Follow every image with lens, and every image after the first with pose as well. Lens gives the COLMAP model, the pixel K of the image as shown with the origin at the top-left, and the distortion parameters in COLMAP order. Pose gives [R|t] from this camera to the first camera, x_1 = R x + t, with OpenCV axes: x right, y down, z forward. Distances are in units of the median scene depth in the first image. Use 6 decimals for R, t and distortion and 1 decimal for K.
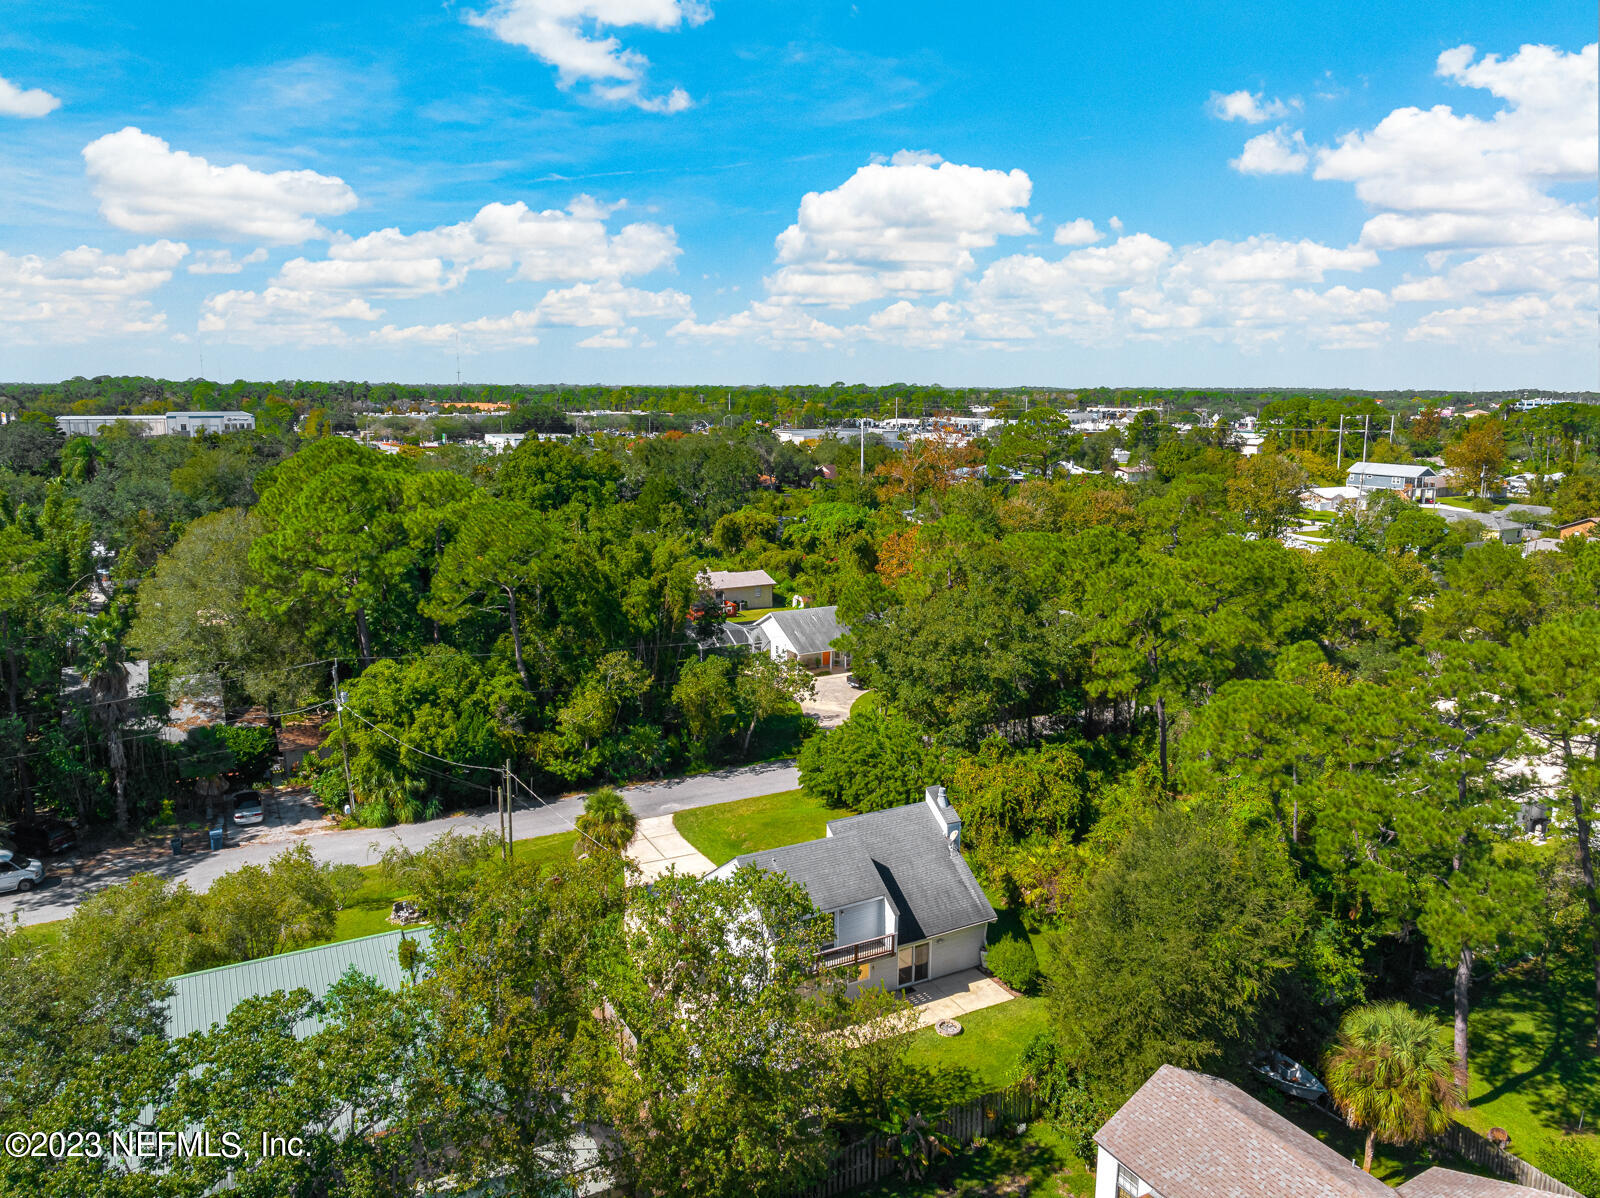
lens RADIAL K [[1134.3, 0, 804.1], [0, 1134.3, 594.8], [0, 0, 1]] dist [-0.019875, 0.002068]
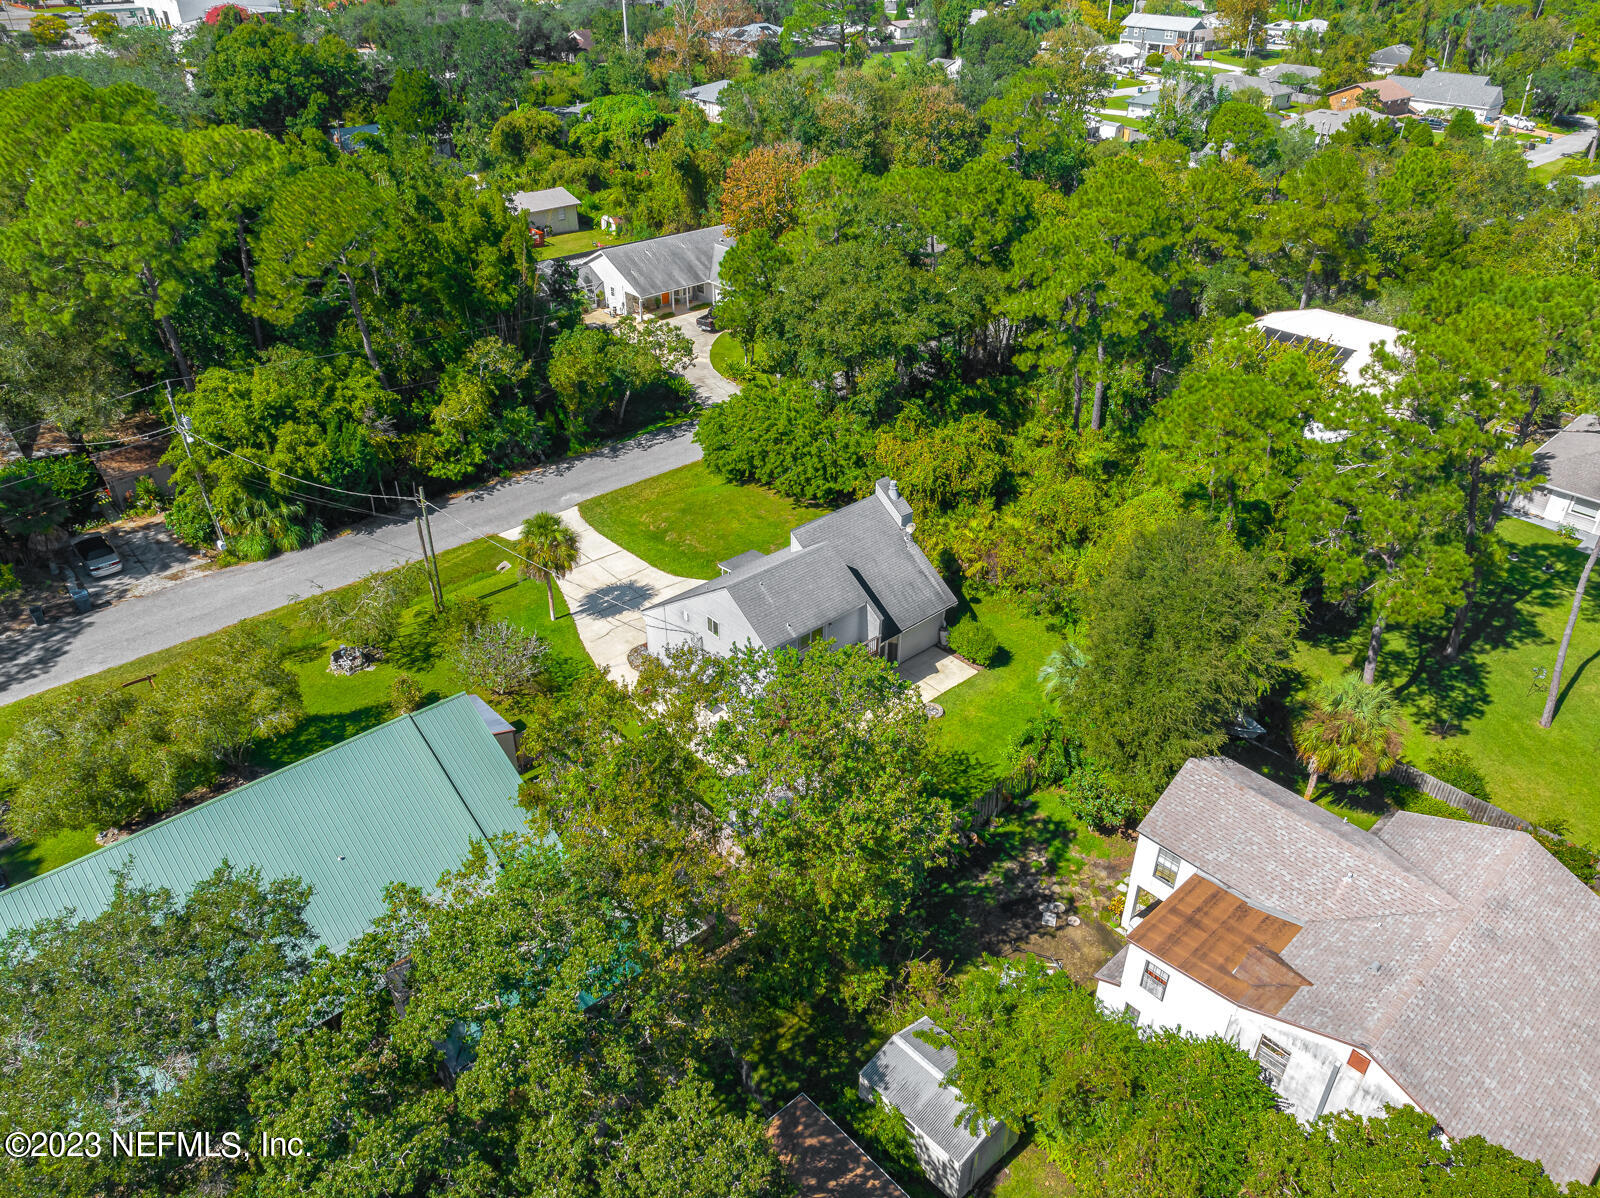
lens RADIAL K [[1134.3, 0, 804.1], [0, 1134.3, 594.8], [0, 0, 1]] dist [-0.019875, 0.002068]
pose [[0.971447, -0.124317, 0.202079, -0.132672], [0.041209, 0.927197, 0.372301, -0.088913], [-0.233651, -0.353343, 0.905846, 0.052499]]
